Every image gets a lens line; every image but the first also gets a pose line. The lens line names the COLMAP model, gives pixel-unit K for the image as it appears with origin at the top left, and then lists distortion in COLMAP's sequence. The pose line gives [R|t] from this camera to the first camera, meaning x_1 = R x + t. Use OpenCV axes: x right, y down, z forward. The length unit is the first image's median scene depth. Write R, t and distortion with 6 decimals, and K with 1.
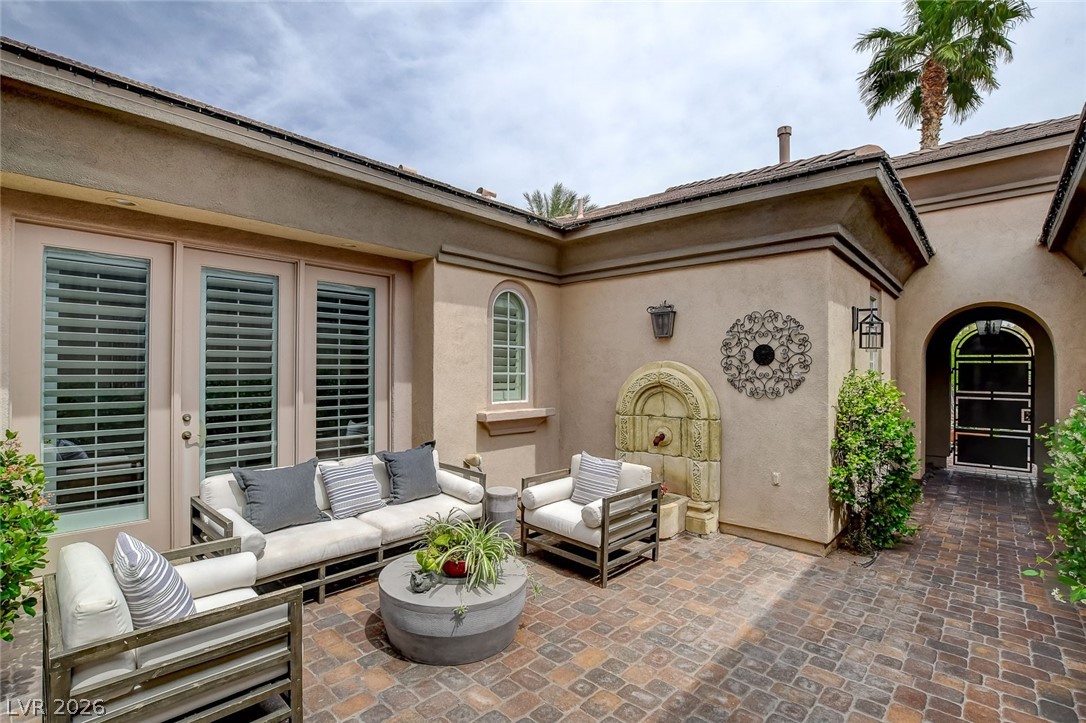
lens RADIAL K [[493.9, 0, 540.7], [0, 493.9, 367.6], [0, 0, 1]] dist [-0.031111, 0.002833]
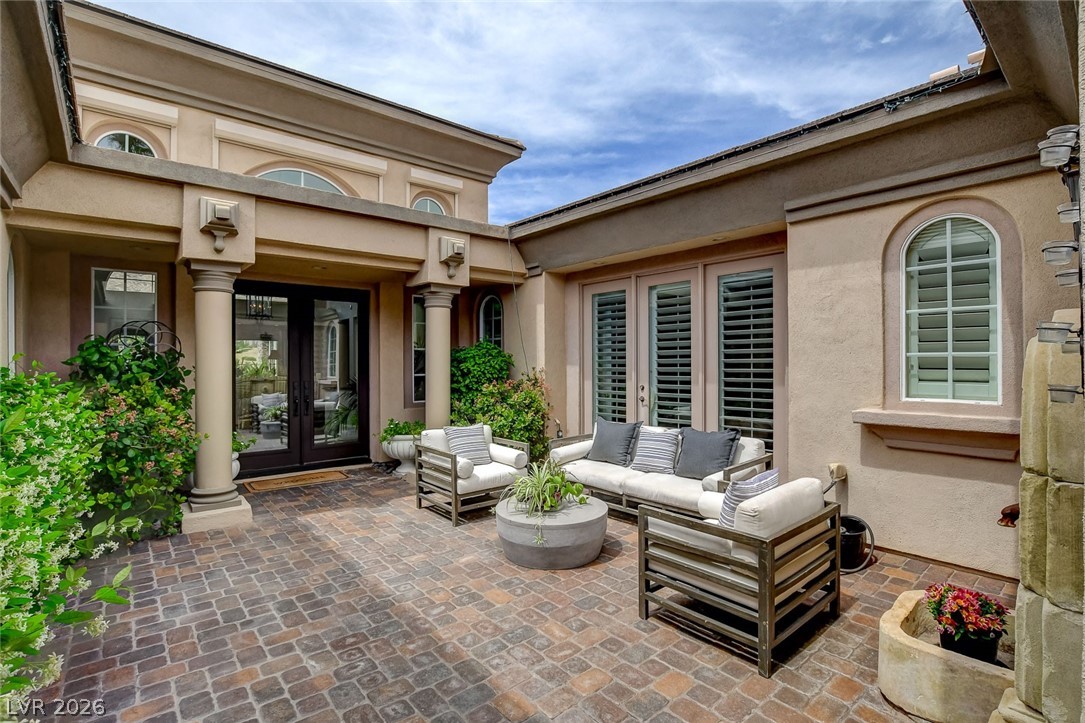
lens RADIAL K [[498.3, 0, 538.7], [0, 498.3, 359.6], [0, 0, 1]] dist [-0.031296, 0.000895]
pose [[-0.104131, -0.012615, -0.994484, 0.738190], [0.006416, 0.999890, -0.013355, 0.029770], [0.994543, -0.007771, -0.104039, 0.714101]]
